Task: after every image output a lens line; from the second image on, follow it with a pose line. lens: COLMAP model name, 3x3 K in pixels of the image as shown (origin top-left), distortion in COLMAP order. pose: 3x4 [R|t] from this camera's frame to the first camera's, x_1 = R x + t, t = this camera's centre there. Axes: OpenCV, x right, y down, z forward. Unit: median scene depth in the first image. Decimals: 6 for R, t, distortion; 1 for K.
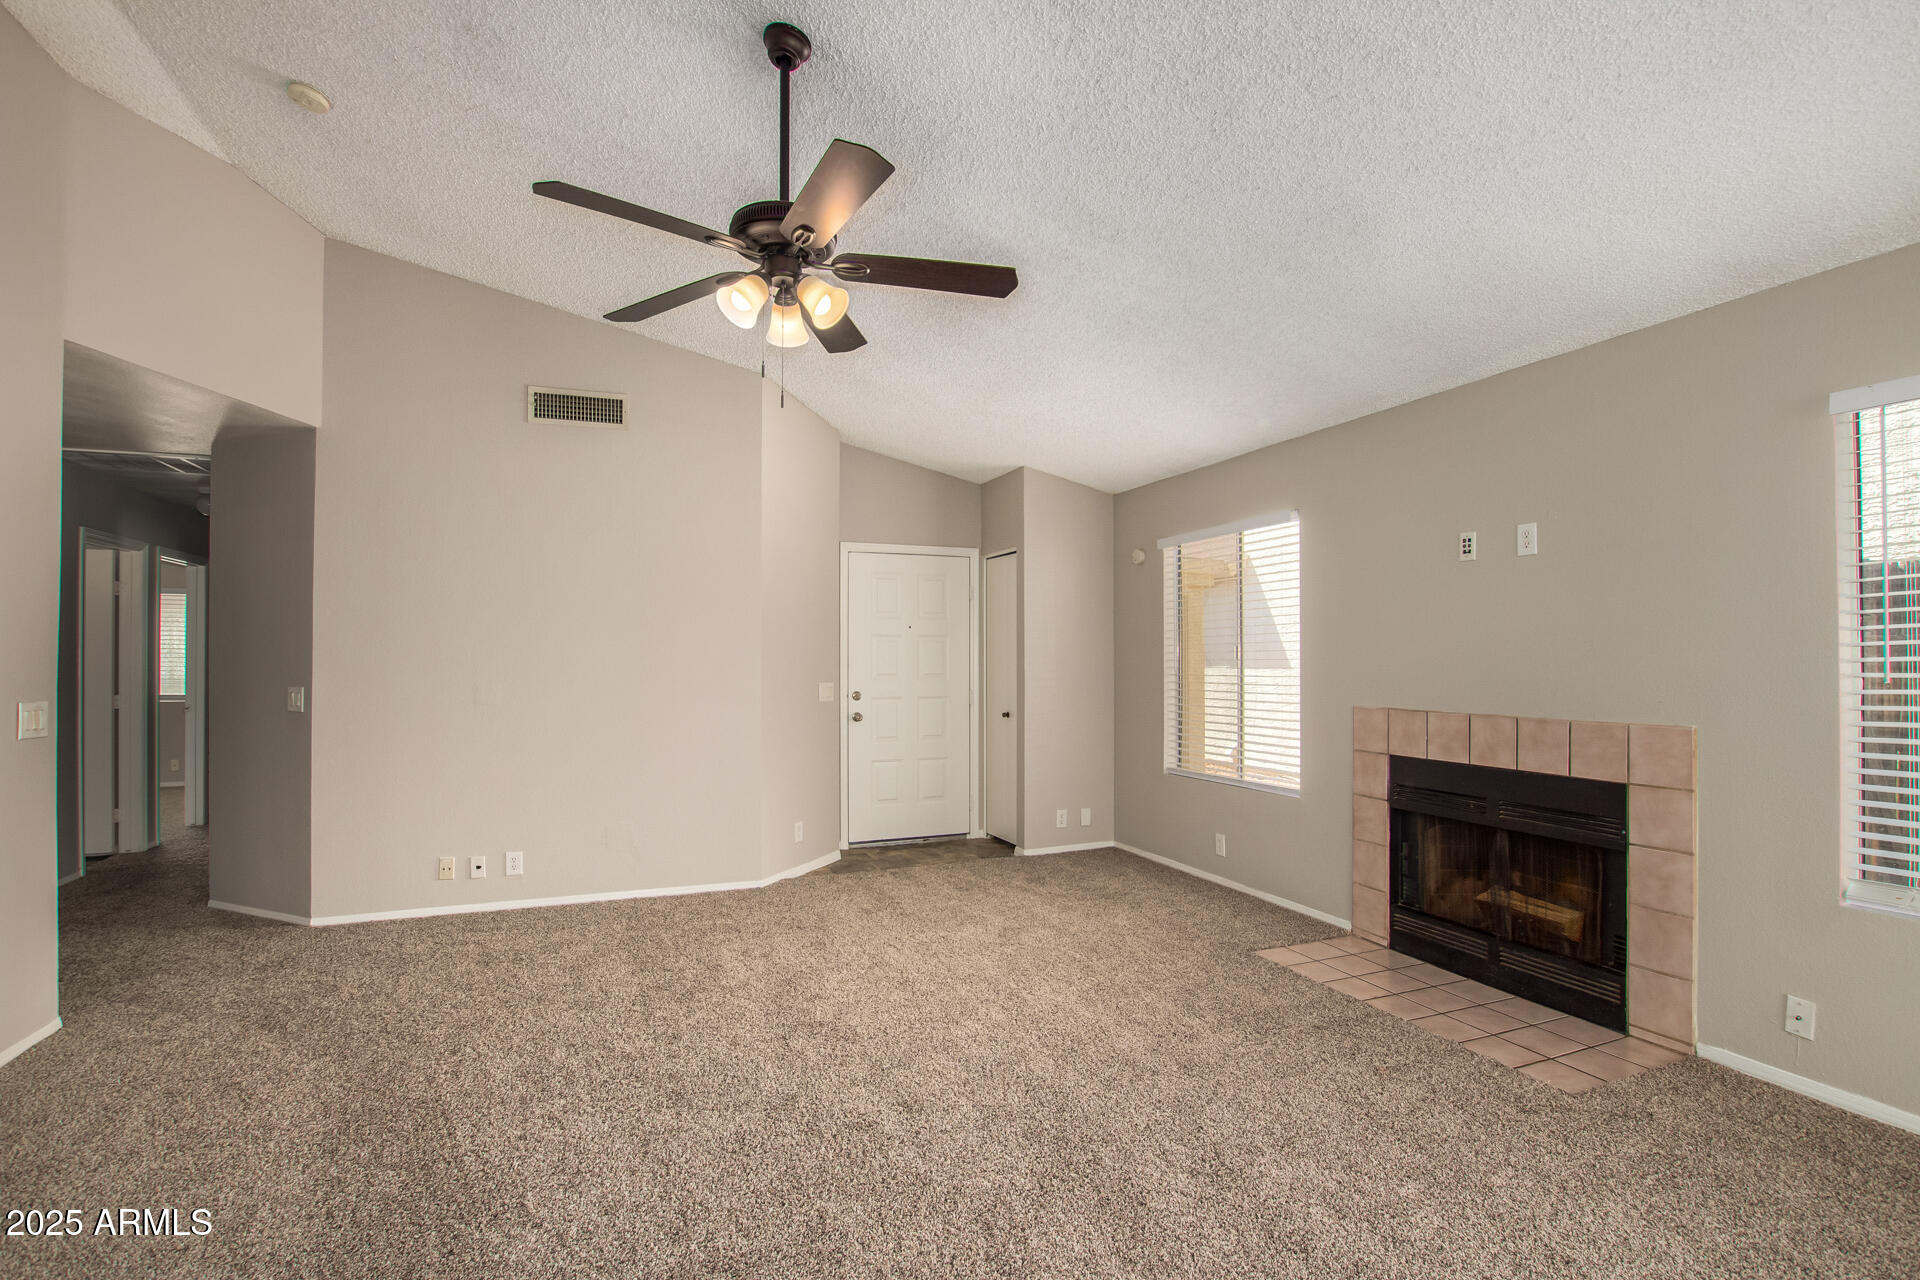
lens RADIAL K [[881.2, 0, 964.7], [0, 881.2, 651.5], [0, 0, 1]] dist [0.008158, -0.000522]
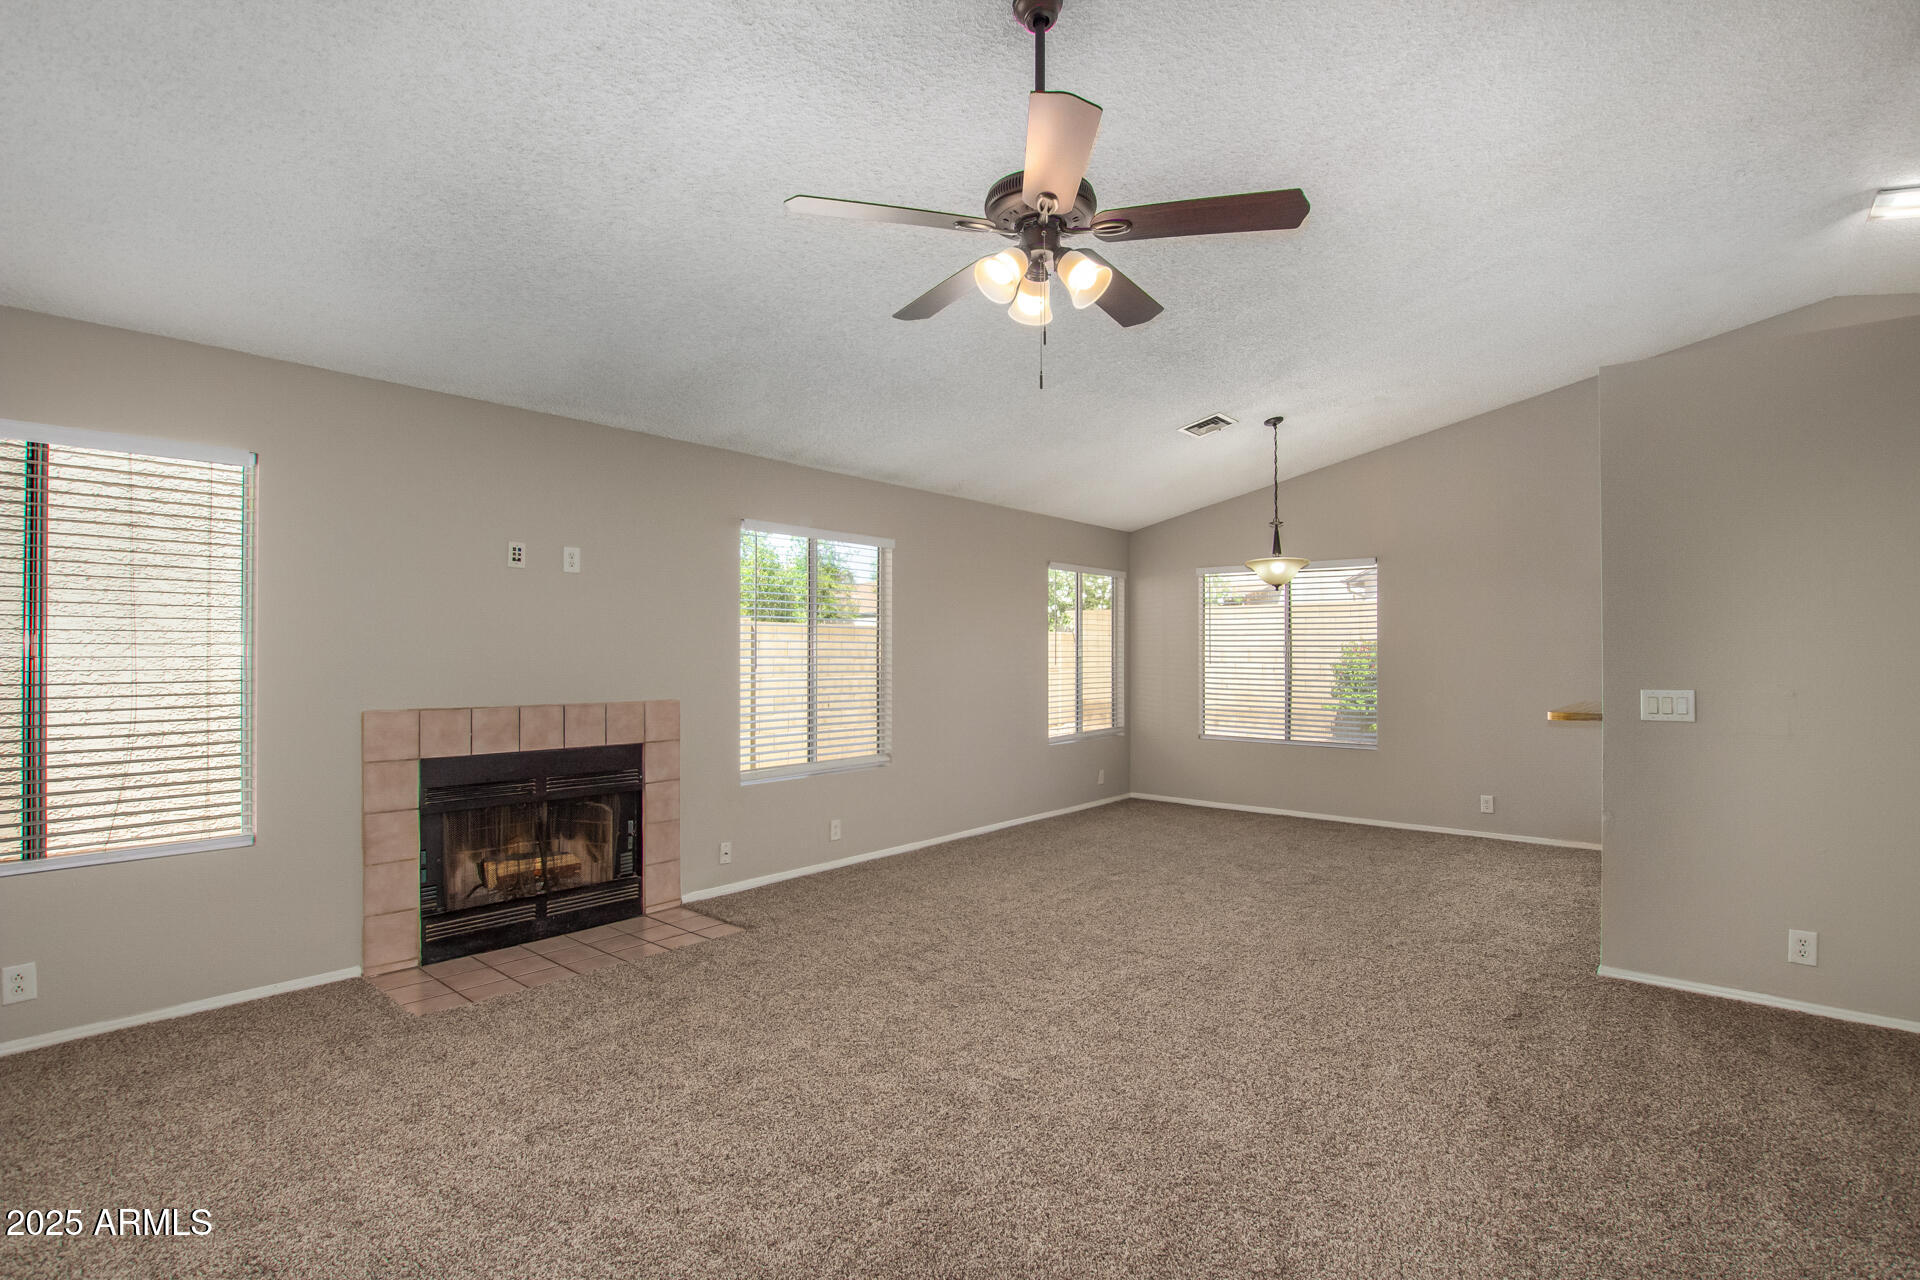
lens RADIAL K [[881.2, 0, 965.7], [0, 881.2, 648.9], [0, 0, 1]] dist [0.008158, -0.000522]
pose [[-0.413929, 0.009423, 0.910261, -0.707690], [-0.009450, 0.999848, -0.014648, 0.010336], [-0.910260, -0.014665, -0.413777, 1.001929]]
